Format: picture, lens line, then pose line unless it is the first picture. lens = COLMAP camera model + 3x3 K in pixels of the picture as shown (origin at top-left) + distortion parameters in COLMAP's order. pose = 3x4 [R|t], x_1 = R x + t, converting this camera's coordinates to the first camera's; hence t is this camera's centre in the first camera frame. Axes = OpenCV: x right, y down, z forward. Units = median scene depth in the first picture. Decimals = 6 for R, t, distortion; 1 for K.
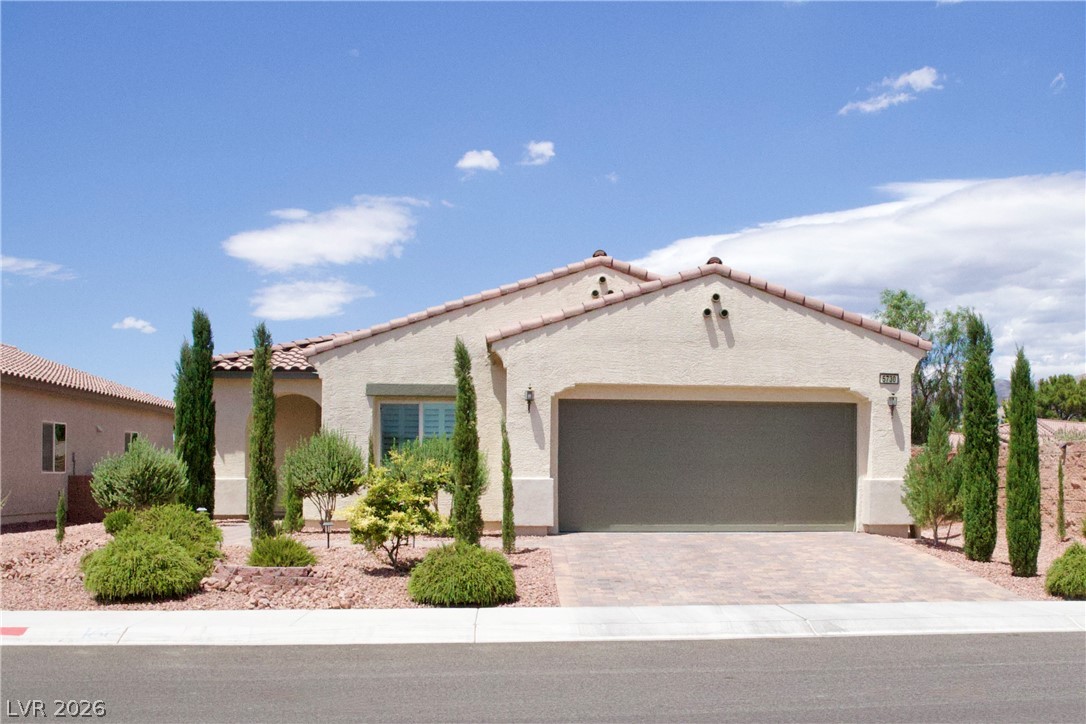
lens RADIAL K [[1736.7, 0, 543.0], [0, 1736.7, 362.0], [0, 0, 1]] dist [-0.210591, 0.069357]
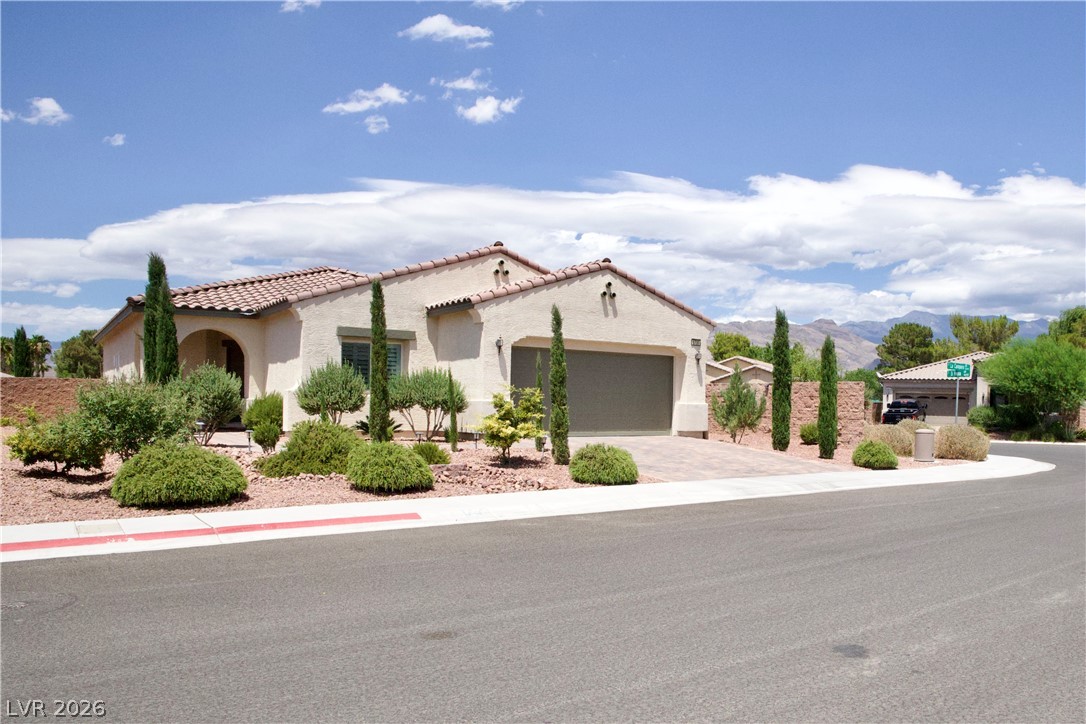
lens RADIAL K [[1736.7, 0, 543.0], [0, 1736.7, 362.0], [0, 0, 1]] dist [-0.210591, 0.069357]
pose [[0.644025, 0.022804, 0.764665, -1.110093], [-0.062417, 0.997789, 0.022813, -0.000090], [-0.762454, -0.062420, 0.644024, 0.044205]]
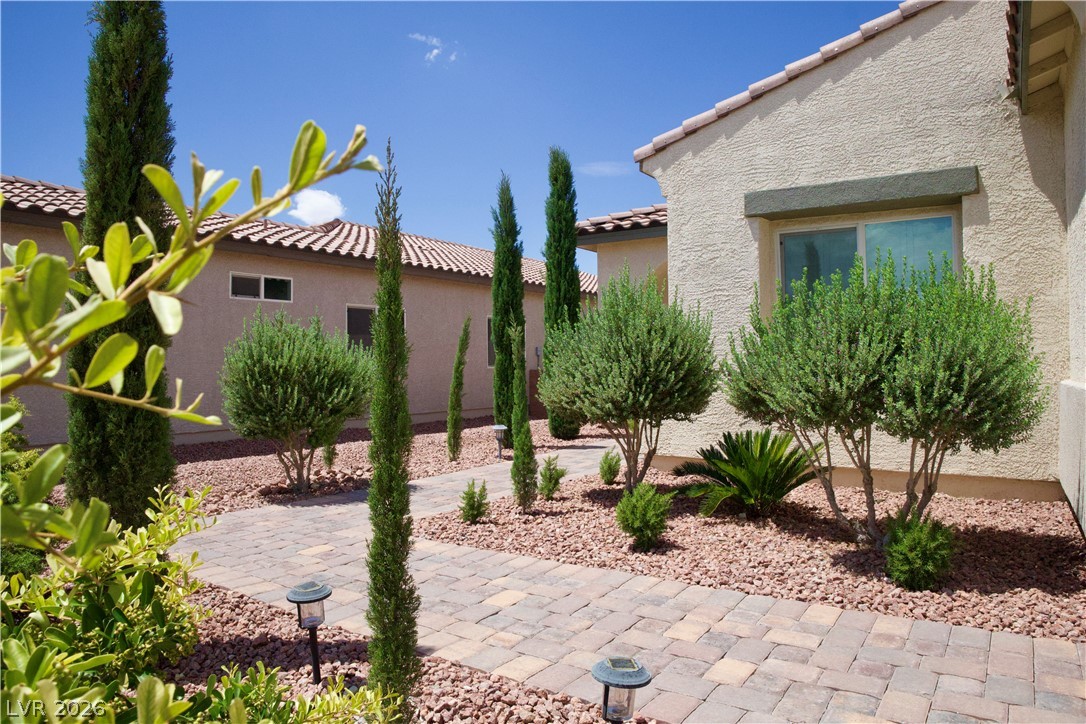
lens RADIAL K [[758.6, 0, 543.0], [0, 758.6, 362.0], [0, 0, 1]] dist [-0.090405, 0.000127]
pose [[0.839223, -0.010297, -0.543690, -0.035450], [0.046638, 0.997500, 0.053096, 0.052626], [0.541784, -0.069916, 0.837605, 0.864964]]
